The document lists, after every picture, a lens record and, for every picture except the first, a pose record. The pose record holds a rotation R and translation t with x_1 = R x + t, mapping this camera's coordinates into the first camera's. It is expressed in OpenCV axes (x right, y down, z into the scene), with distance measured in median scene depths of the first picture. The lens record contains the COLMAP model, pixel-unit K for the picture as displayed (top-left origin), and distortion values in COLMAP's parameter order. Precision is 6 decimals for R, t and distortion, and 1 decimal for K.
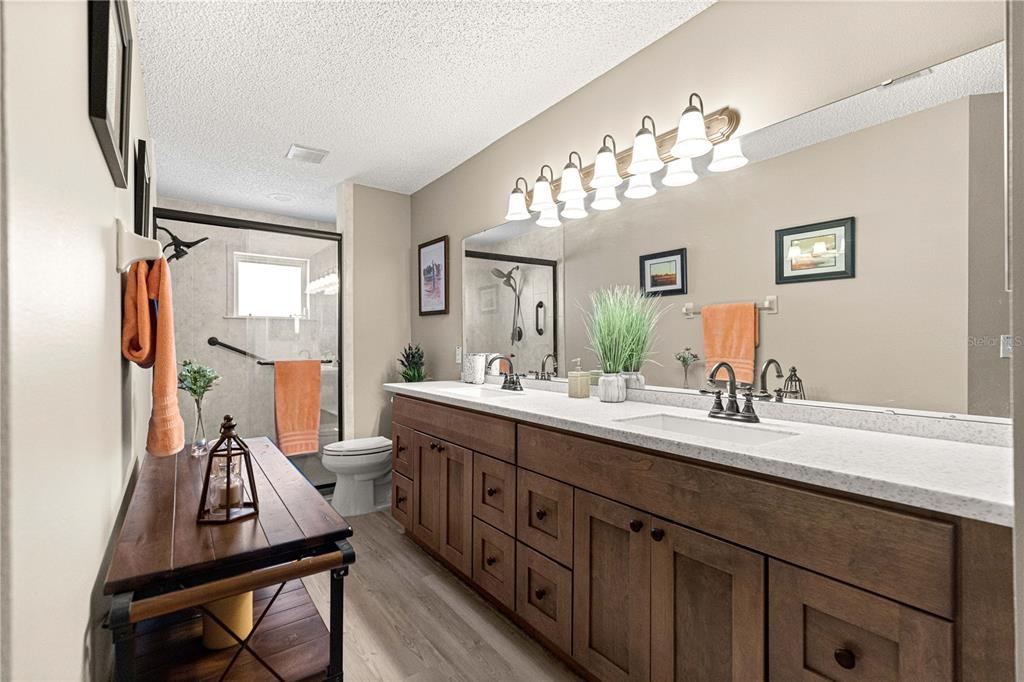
lens RADIAL K [[460.8, 0, 508.8], [0, 460.8, 337.0], [0, 0, 1]] dist [0.000566, -0.000639]
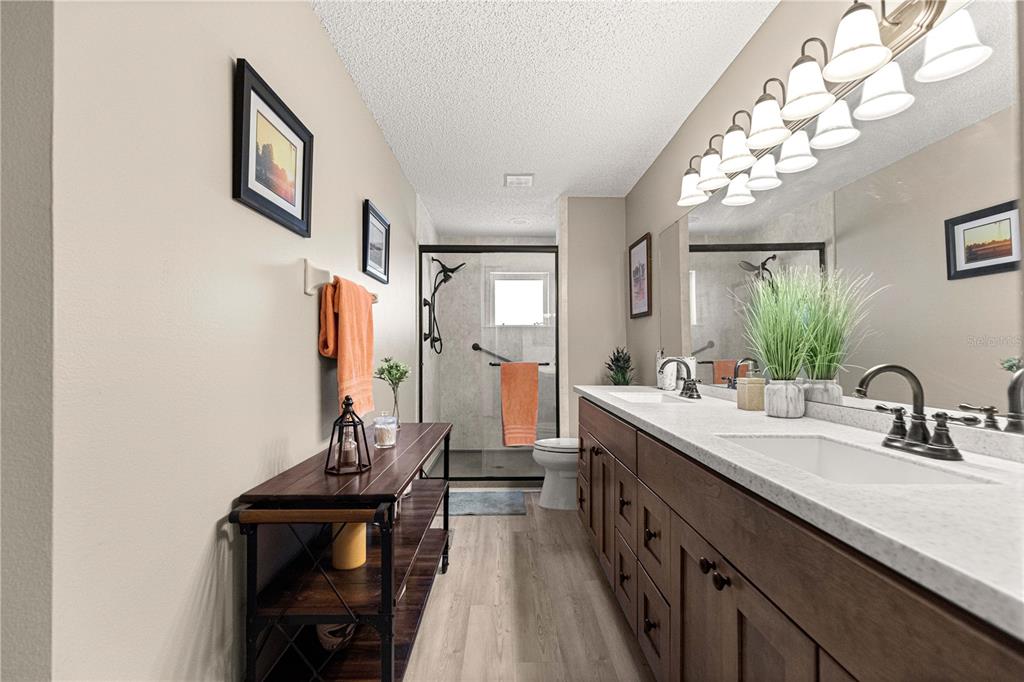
lens RADIAL K [[465.3, 0, 507.7], [0, 465.3, 337.1], [0, 0, 1]] dist [0.002597, -0.000705]
pose [[0.815537, -0.019041, -0.578392, 0.179072], [0.009995, 0.999773, -0.018820, 0.009265], [0.578619, 0.009567, 0.815542, 0.051862]]
